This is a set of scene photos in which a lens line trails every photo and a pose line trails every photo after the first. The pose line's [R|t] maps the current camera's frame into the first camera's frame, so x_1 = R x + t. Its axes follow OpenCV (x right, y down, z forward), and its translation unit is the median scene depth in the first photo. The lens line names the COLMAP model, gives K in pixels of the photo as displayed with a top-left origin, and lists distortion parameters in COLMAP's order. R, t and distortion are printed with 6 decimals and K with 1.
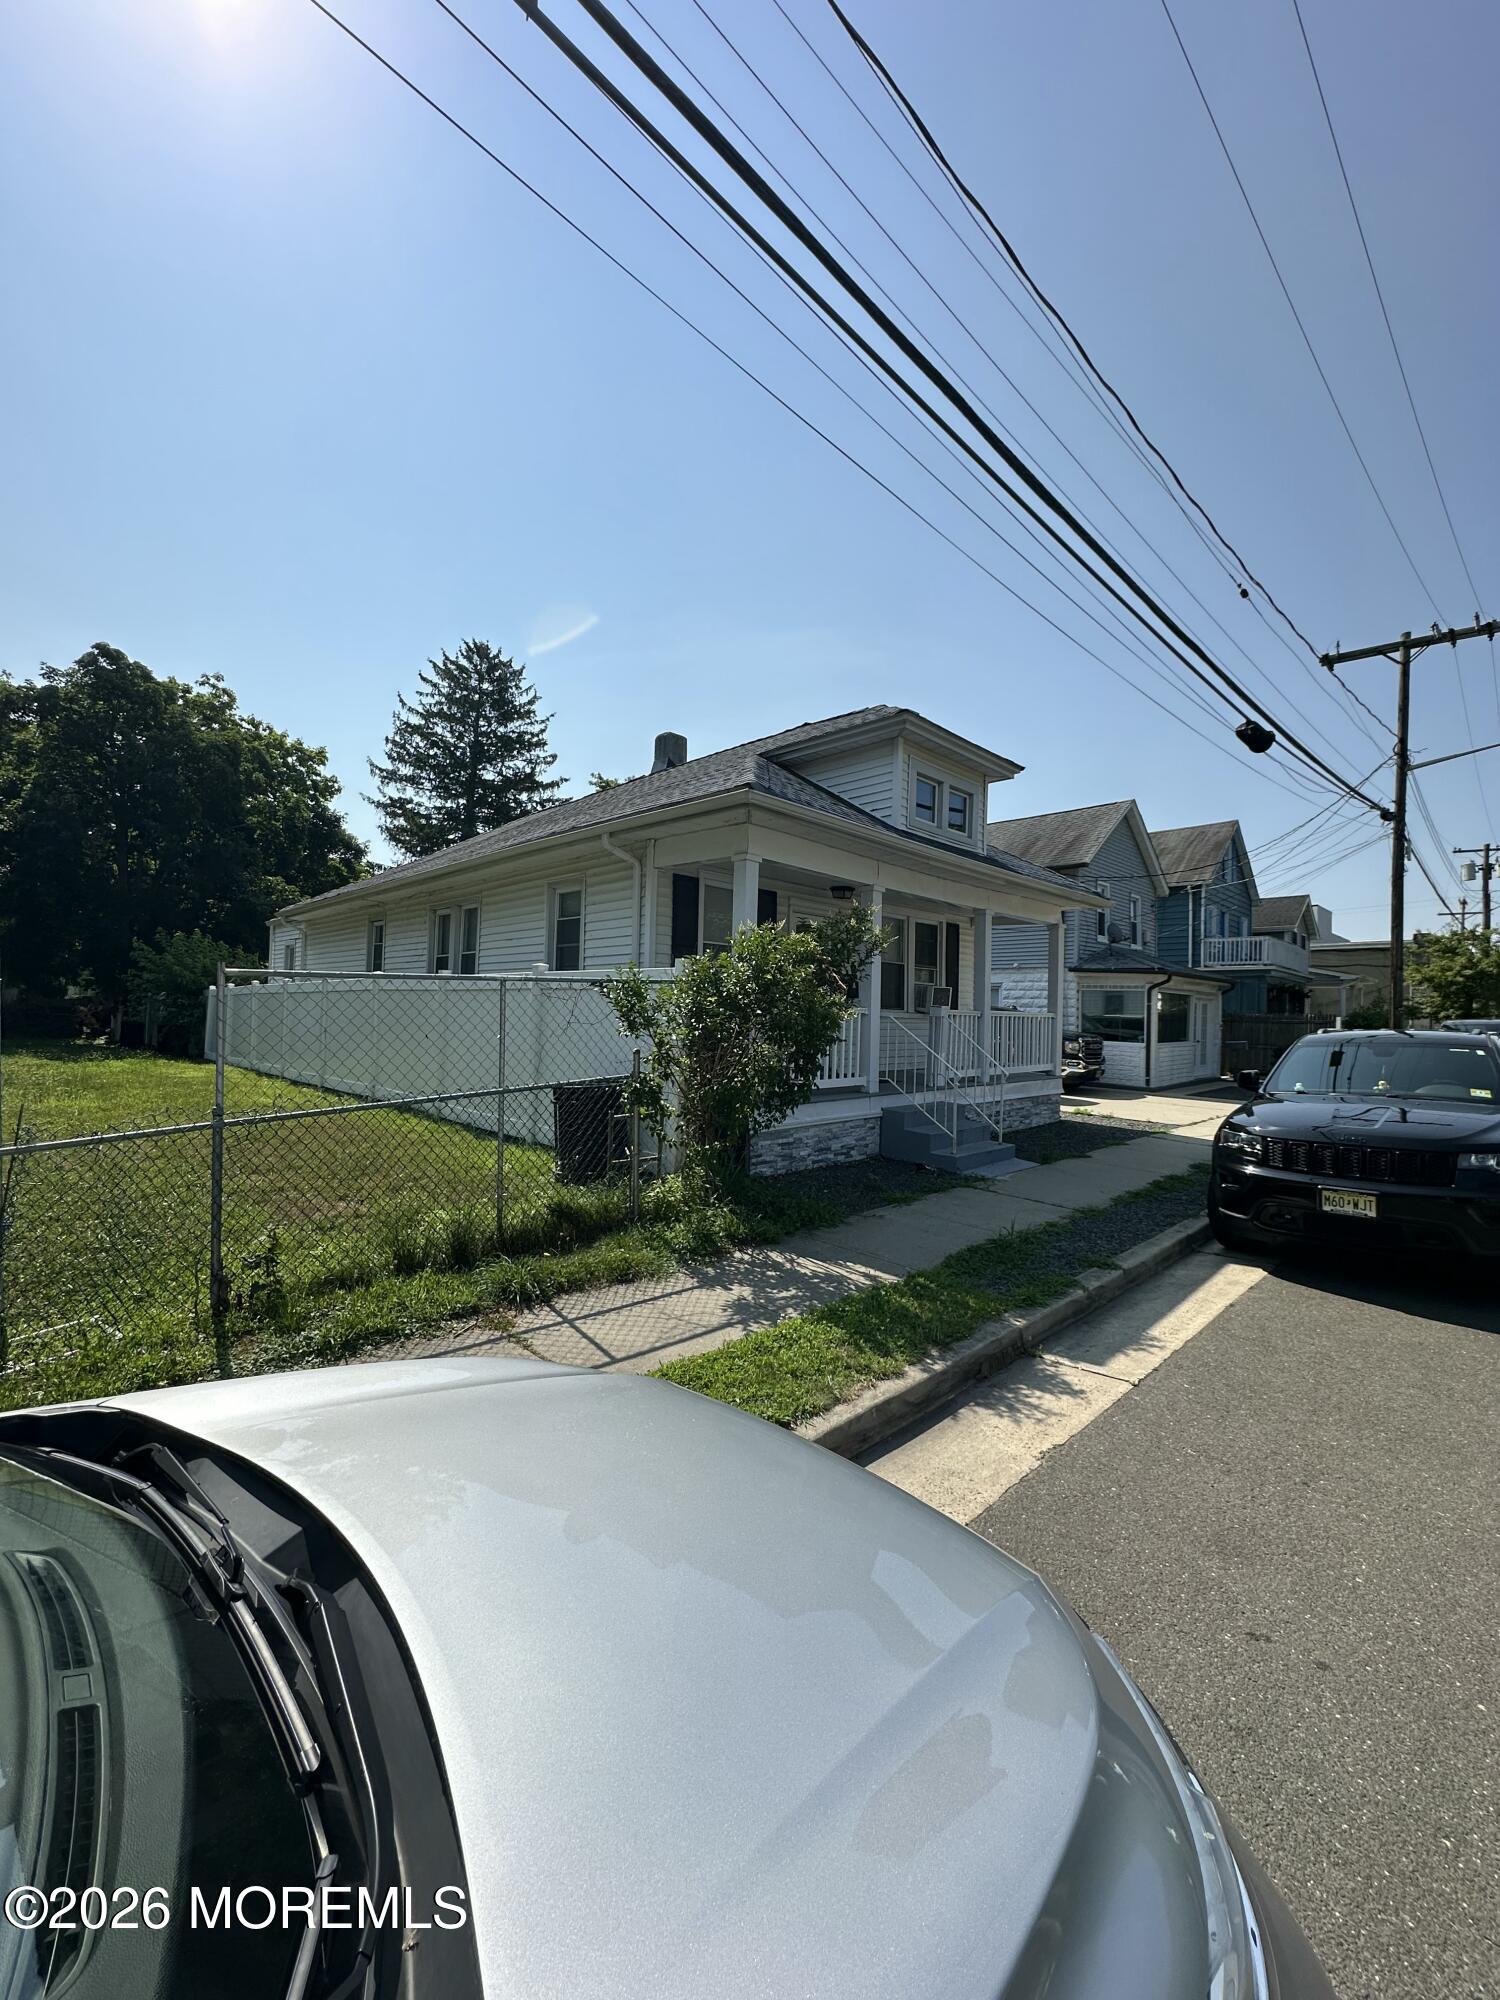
lens RADIAL K [[802.1, 0, 749.6], [0, 802.1, 996.5], [0, 0, 1]] dist [-0.005890, 0.001805]
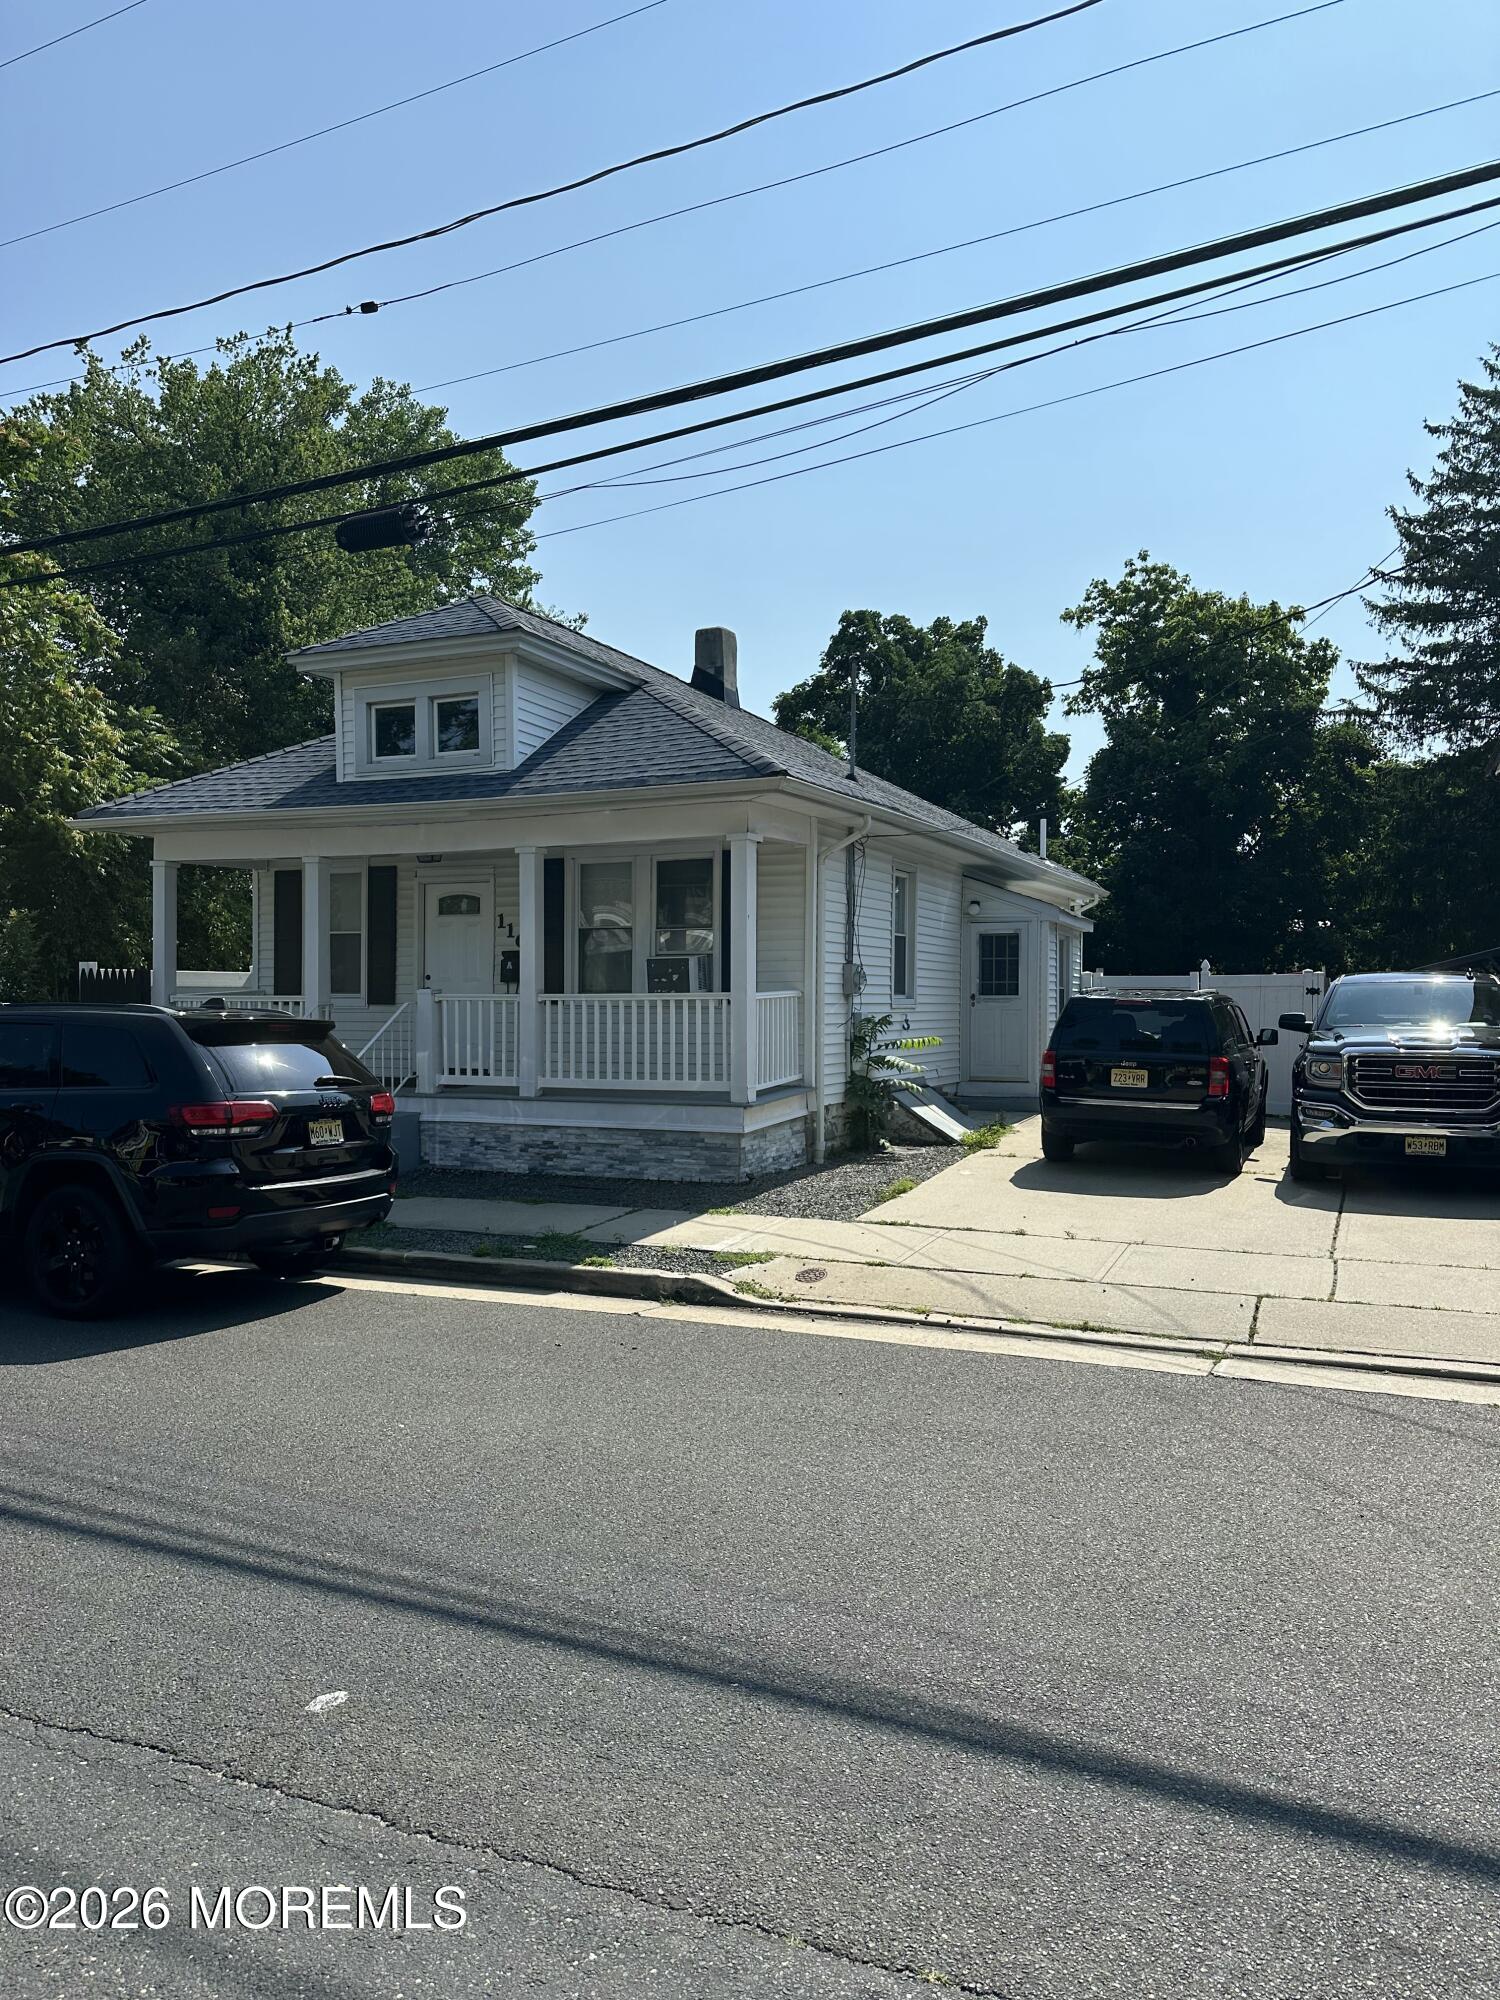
lens RADIAL K [[1408.9, 0, 743.8], [0, 1408.9, 991.7], [0, 0, 1]] dist [0.058822, -0.072230]
pose [[0.364142, -0.029844, -0.930865, 1.748251], [0.029022, 0.999365, -0.020688, 0.053766], [0.930891, -0.019482, 0.364776, 0.824946]]
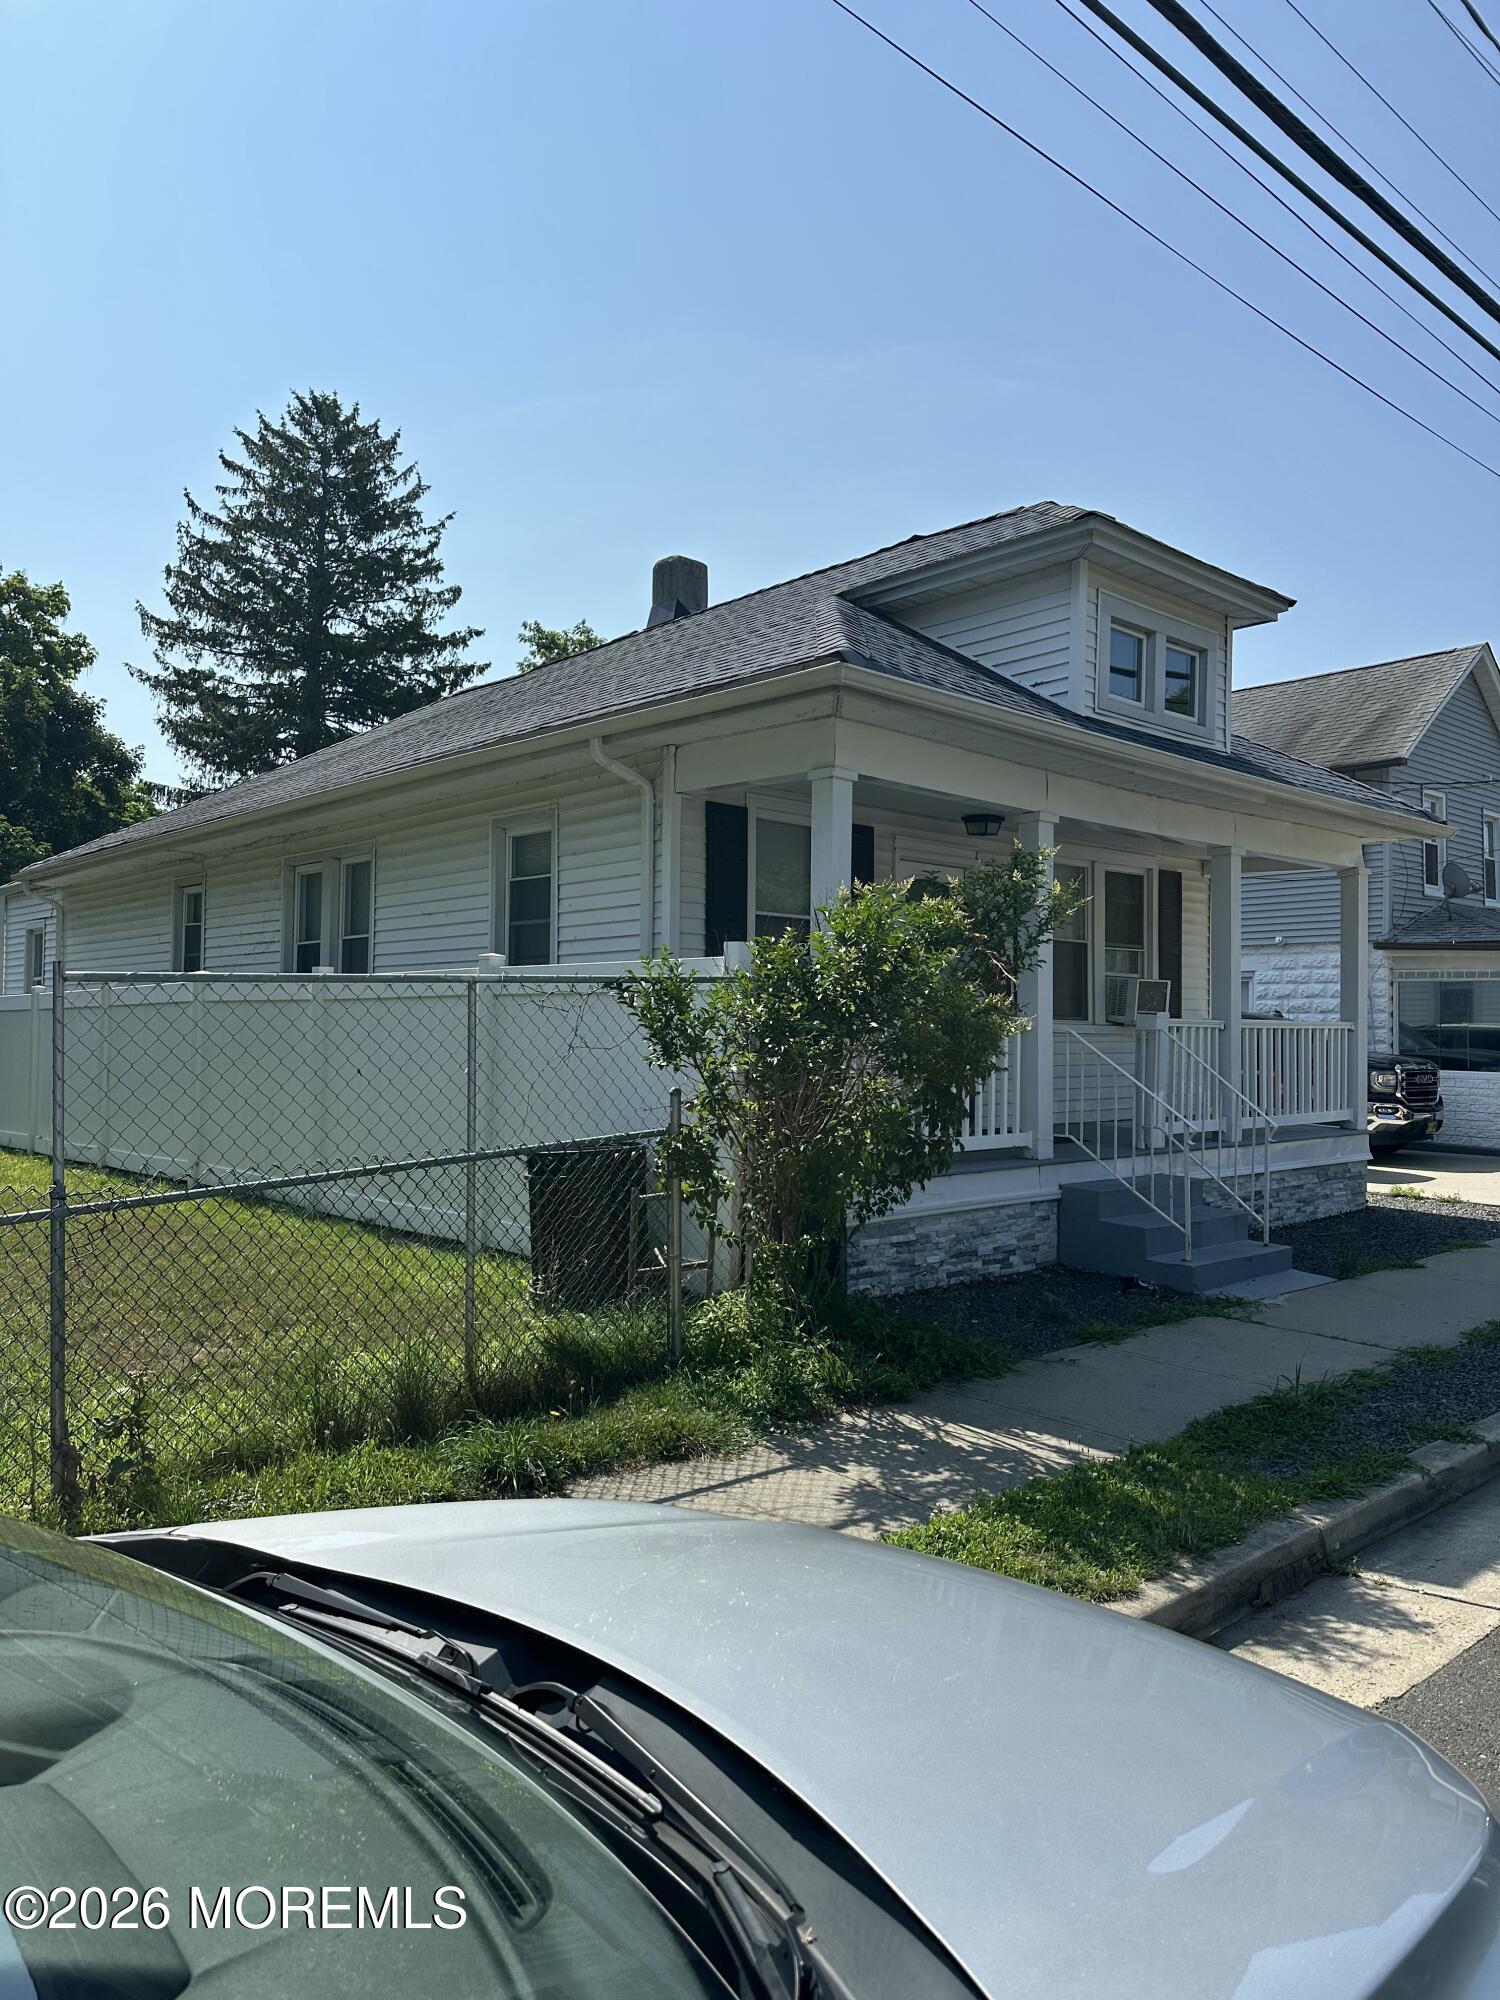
lens RADIAL K [[1408.9, 0, 738.7], [0, 1408.9, 1002.1], [0, 0, 1]] dist [0.058822, -0.072230]
pose [[0.999126, -0.016821, -0.038277, -0.030993], [0.016788, 0.999858, -0.001172, 0.000300], [0.038292, 0.000529, 0.999266, -0.058095]]
